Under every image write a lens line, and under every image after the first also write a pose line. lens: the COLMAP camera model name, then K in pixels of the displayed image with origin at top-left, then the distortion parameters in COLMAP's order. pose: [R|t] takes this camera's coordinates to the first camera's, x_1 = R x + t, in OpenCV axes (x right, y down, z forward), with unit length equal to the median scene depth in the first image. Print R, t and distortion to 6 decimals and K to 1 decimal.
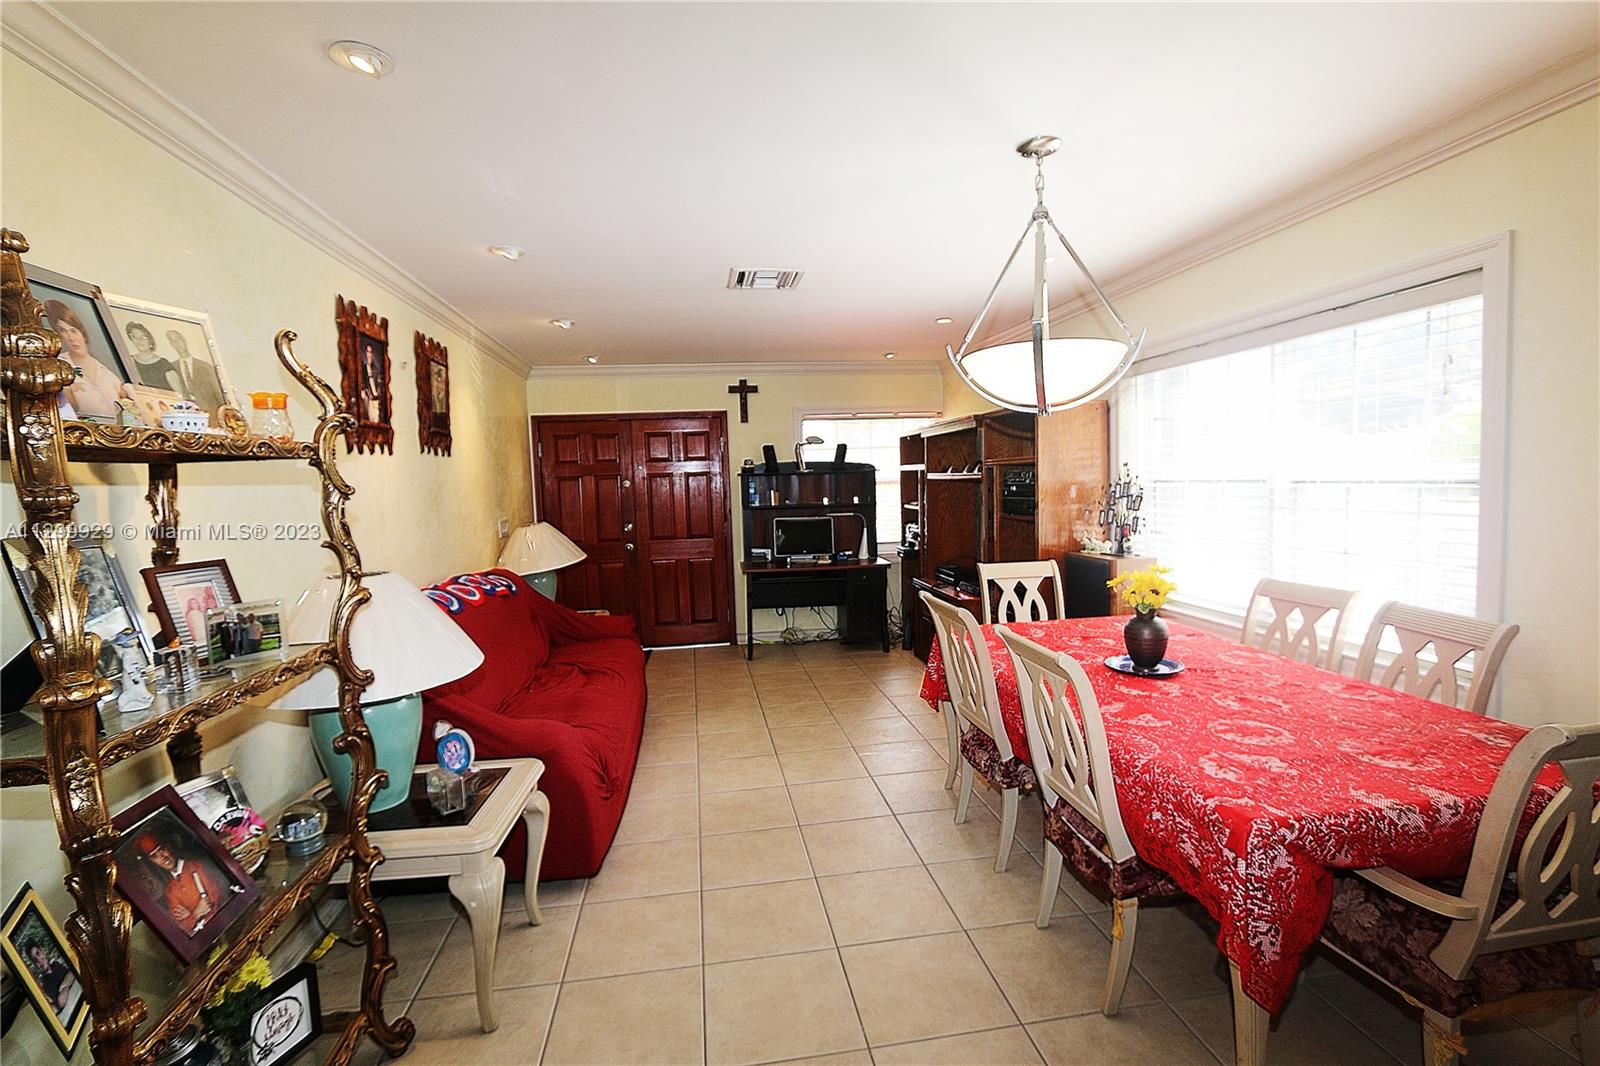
lens RADIAL K [[734.0, 0, 813.4], [0, 734.0, 528.9], [0, 0, 1]] dist [-0.021563, 0.003500]
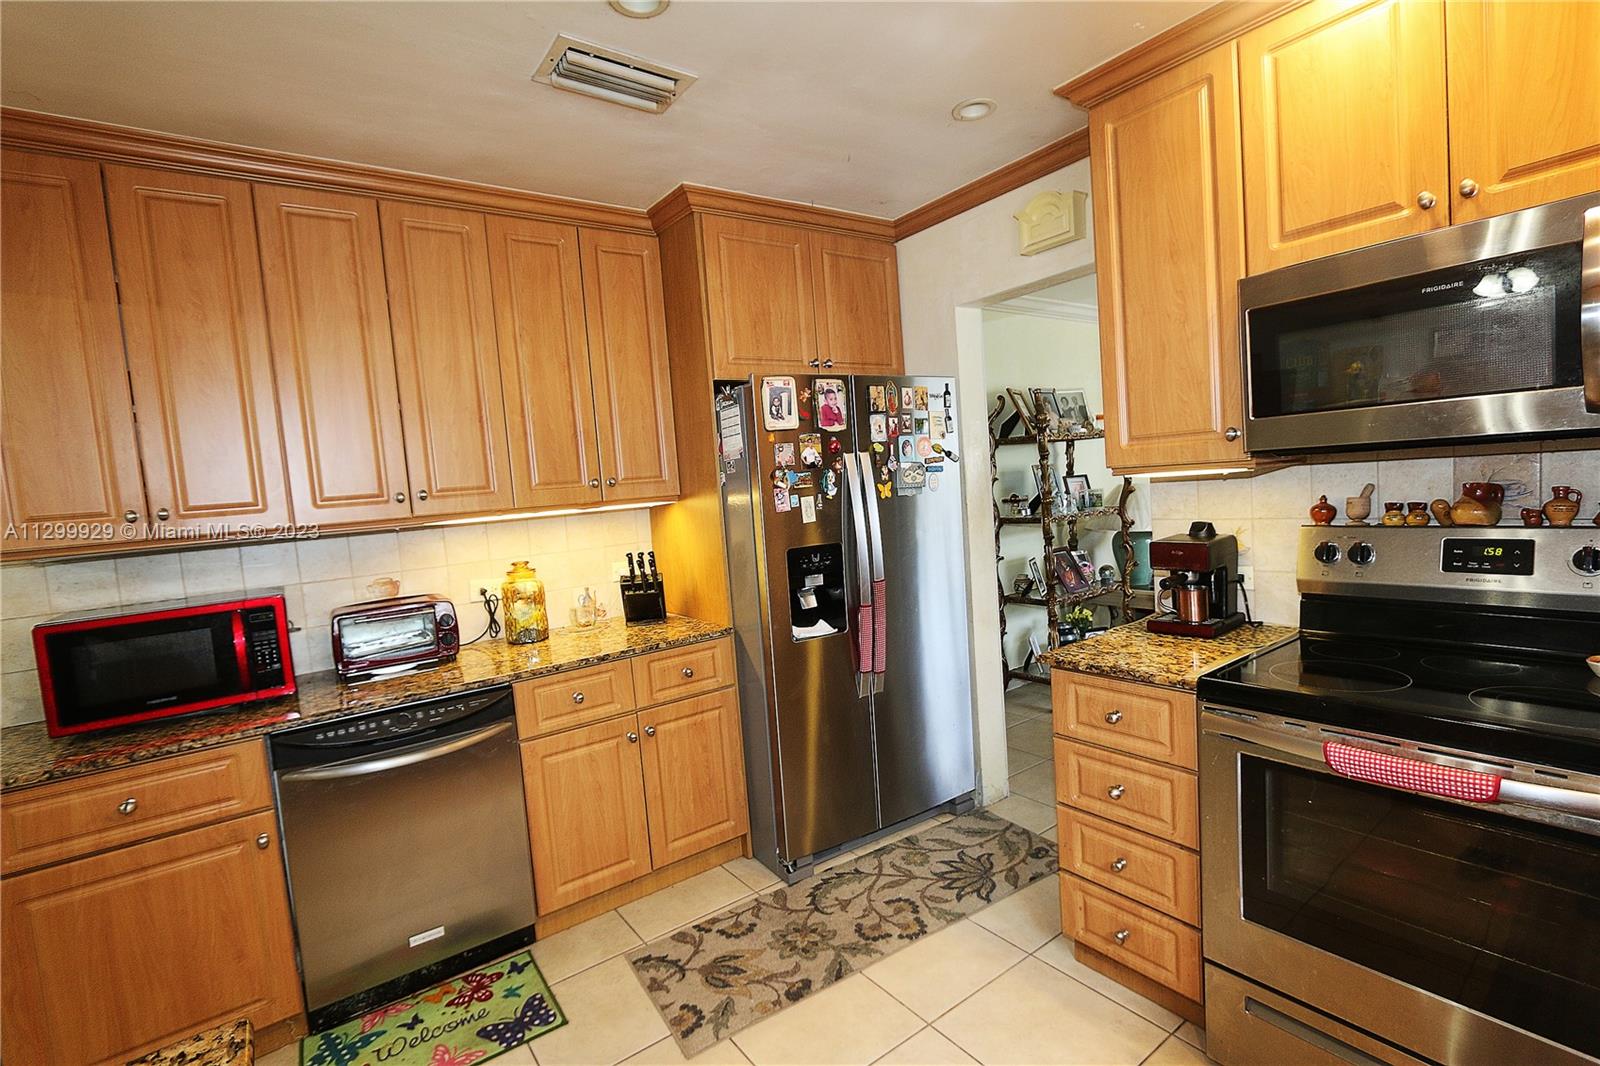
lens RADIAL K [[734.0, 0, 803.4], [0, 734.0, 535.9], [0, 0, 1]] dist [-0.021563, 0.003500]
pose [[0.450010, 0.068625, -0.890383, 0.347221], [-0.001638, 0.997105, 0.076022, 0.018412], [0.893022, -0.032752, 0.448819, -0.355245]]
